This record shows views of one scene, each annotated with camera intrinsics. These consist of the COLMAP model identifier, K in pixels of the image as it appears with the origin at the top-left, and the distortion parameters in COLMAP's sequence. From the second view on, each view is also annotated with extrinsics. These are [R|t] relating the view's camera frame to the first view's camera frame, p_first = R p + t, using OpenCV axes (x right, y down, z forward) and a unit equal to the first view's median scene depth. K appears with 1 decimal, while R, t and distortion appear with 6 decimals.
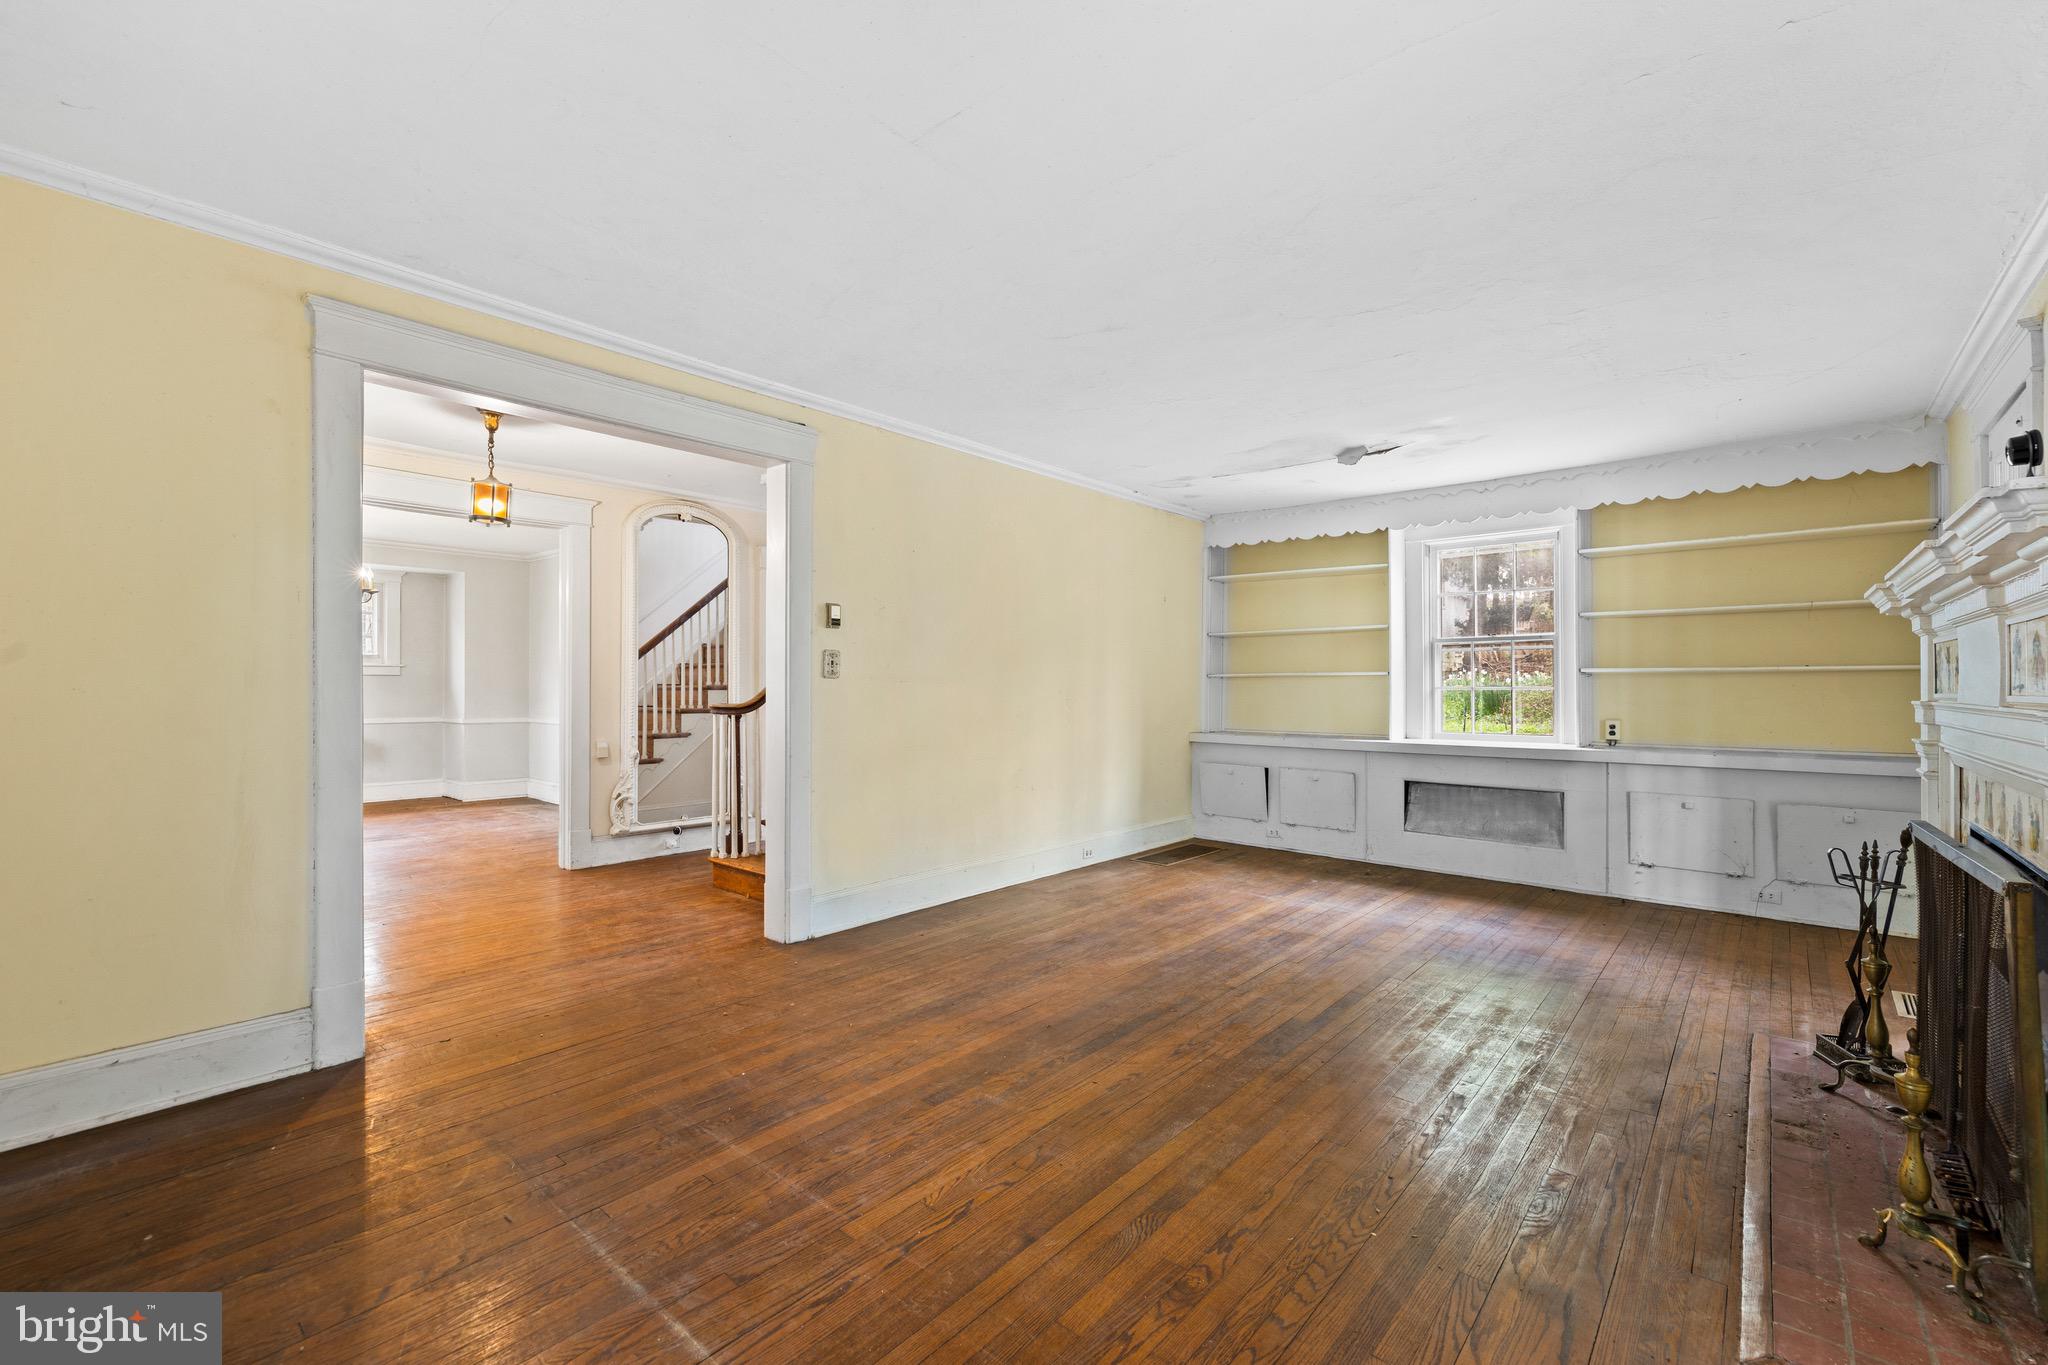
lens RADIAL K [[871.8, 0, 1008.9], [0, 871.8, 670.3], [0, 0, 1]] dist [-0.001468, 0.000332]
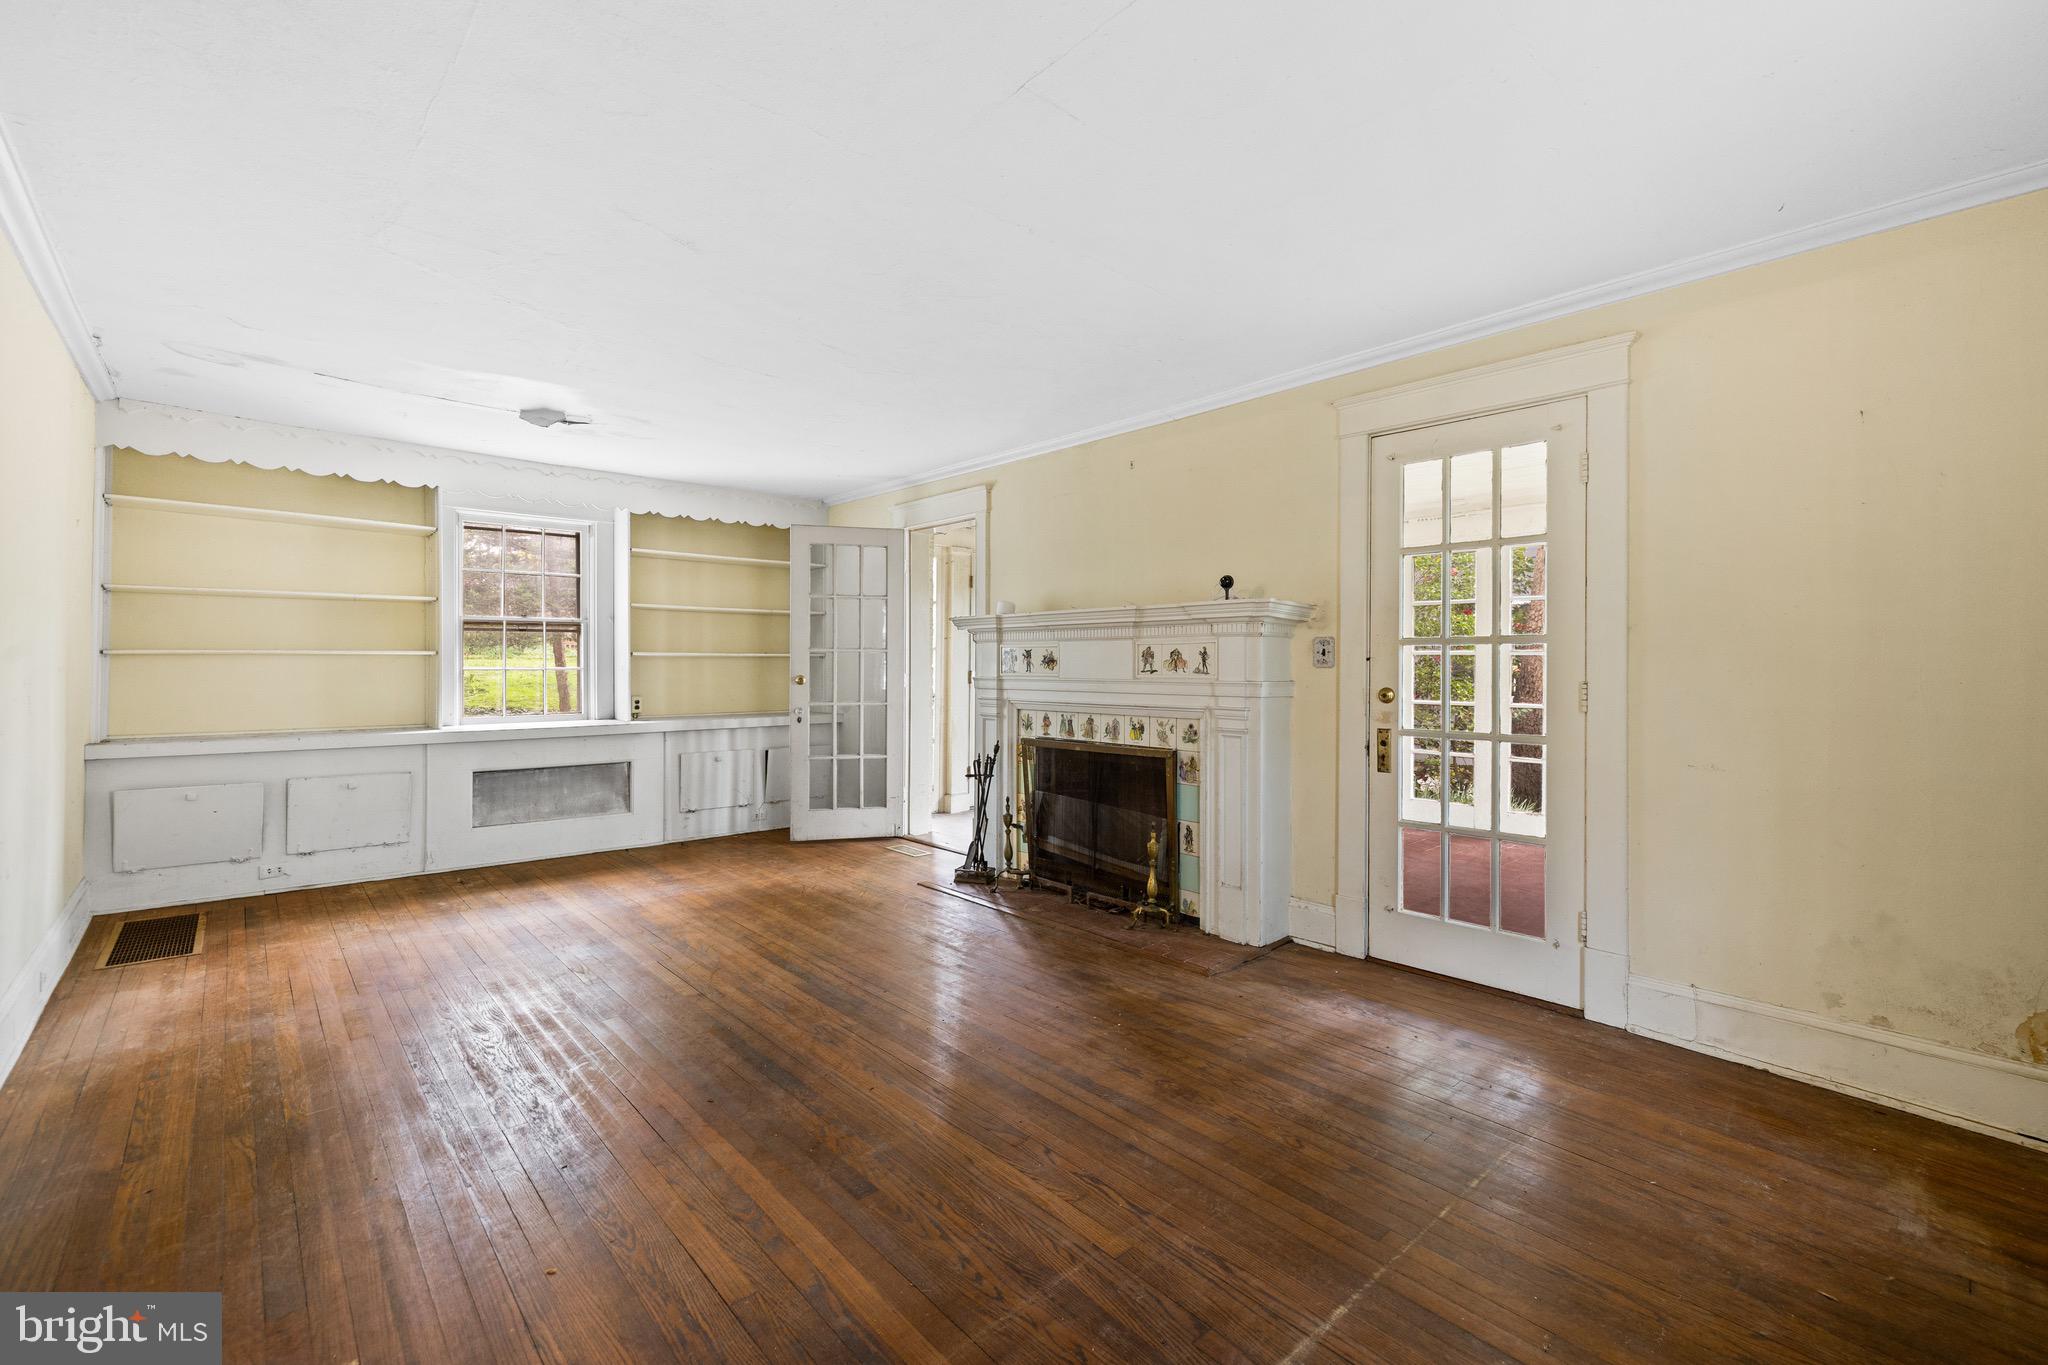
lens RADIAL K [[862.8, 0, 1031.3], [0, 862.8, 639.8], [0, 0, 1]] dist [0.000196, -0.000027]
pose [[0.101930, 0.027876, 0.994401, -0.594929], [-0.021221, 0.999441, -0.025842, 0.000630], [-0.994565, -0.018468, 0.102465, 0.522175]]
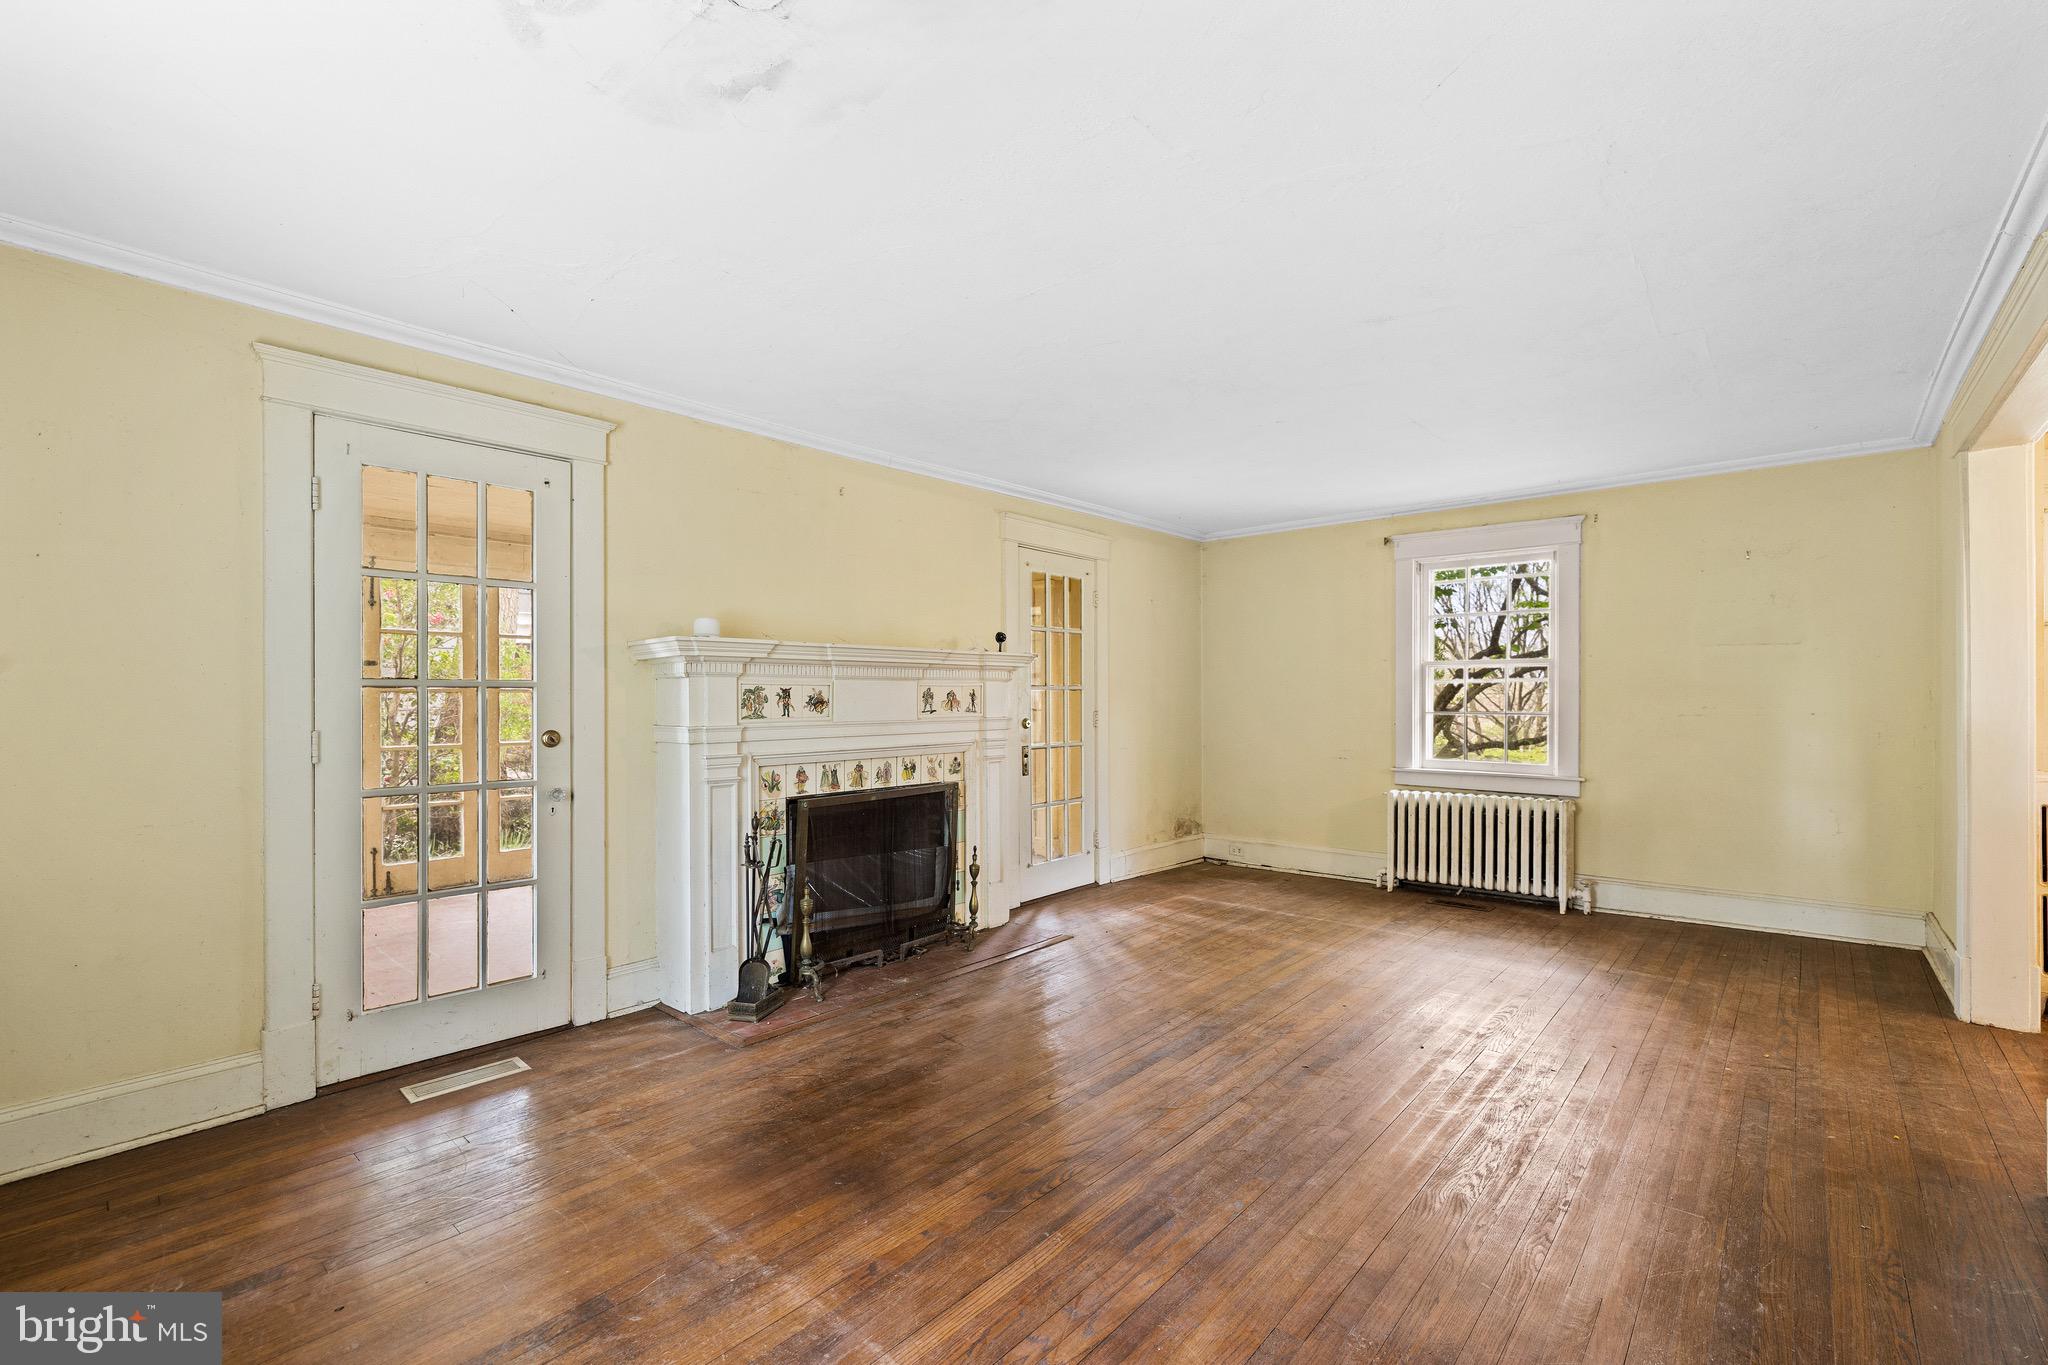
lens RADIAL K [[871.8, 0, 1008.9], [0, 871.8, 670.3], [0, 0, 1]] dist [-0.001468, 0.000332]
pose [[-0.999859, 0.001658, 0.016707, 0.423670], [0.000860, 0.998864, -0.047646, 0.010373], [-0.016767, -0.047625, -0.998725, 1.691722]]
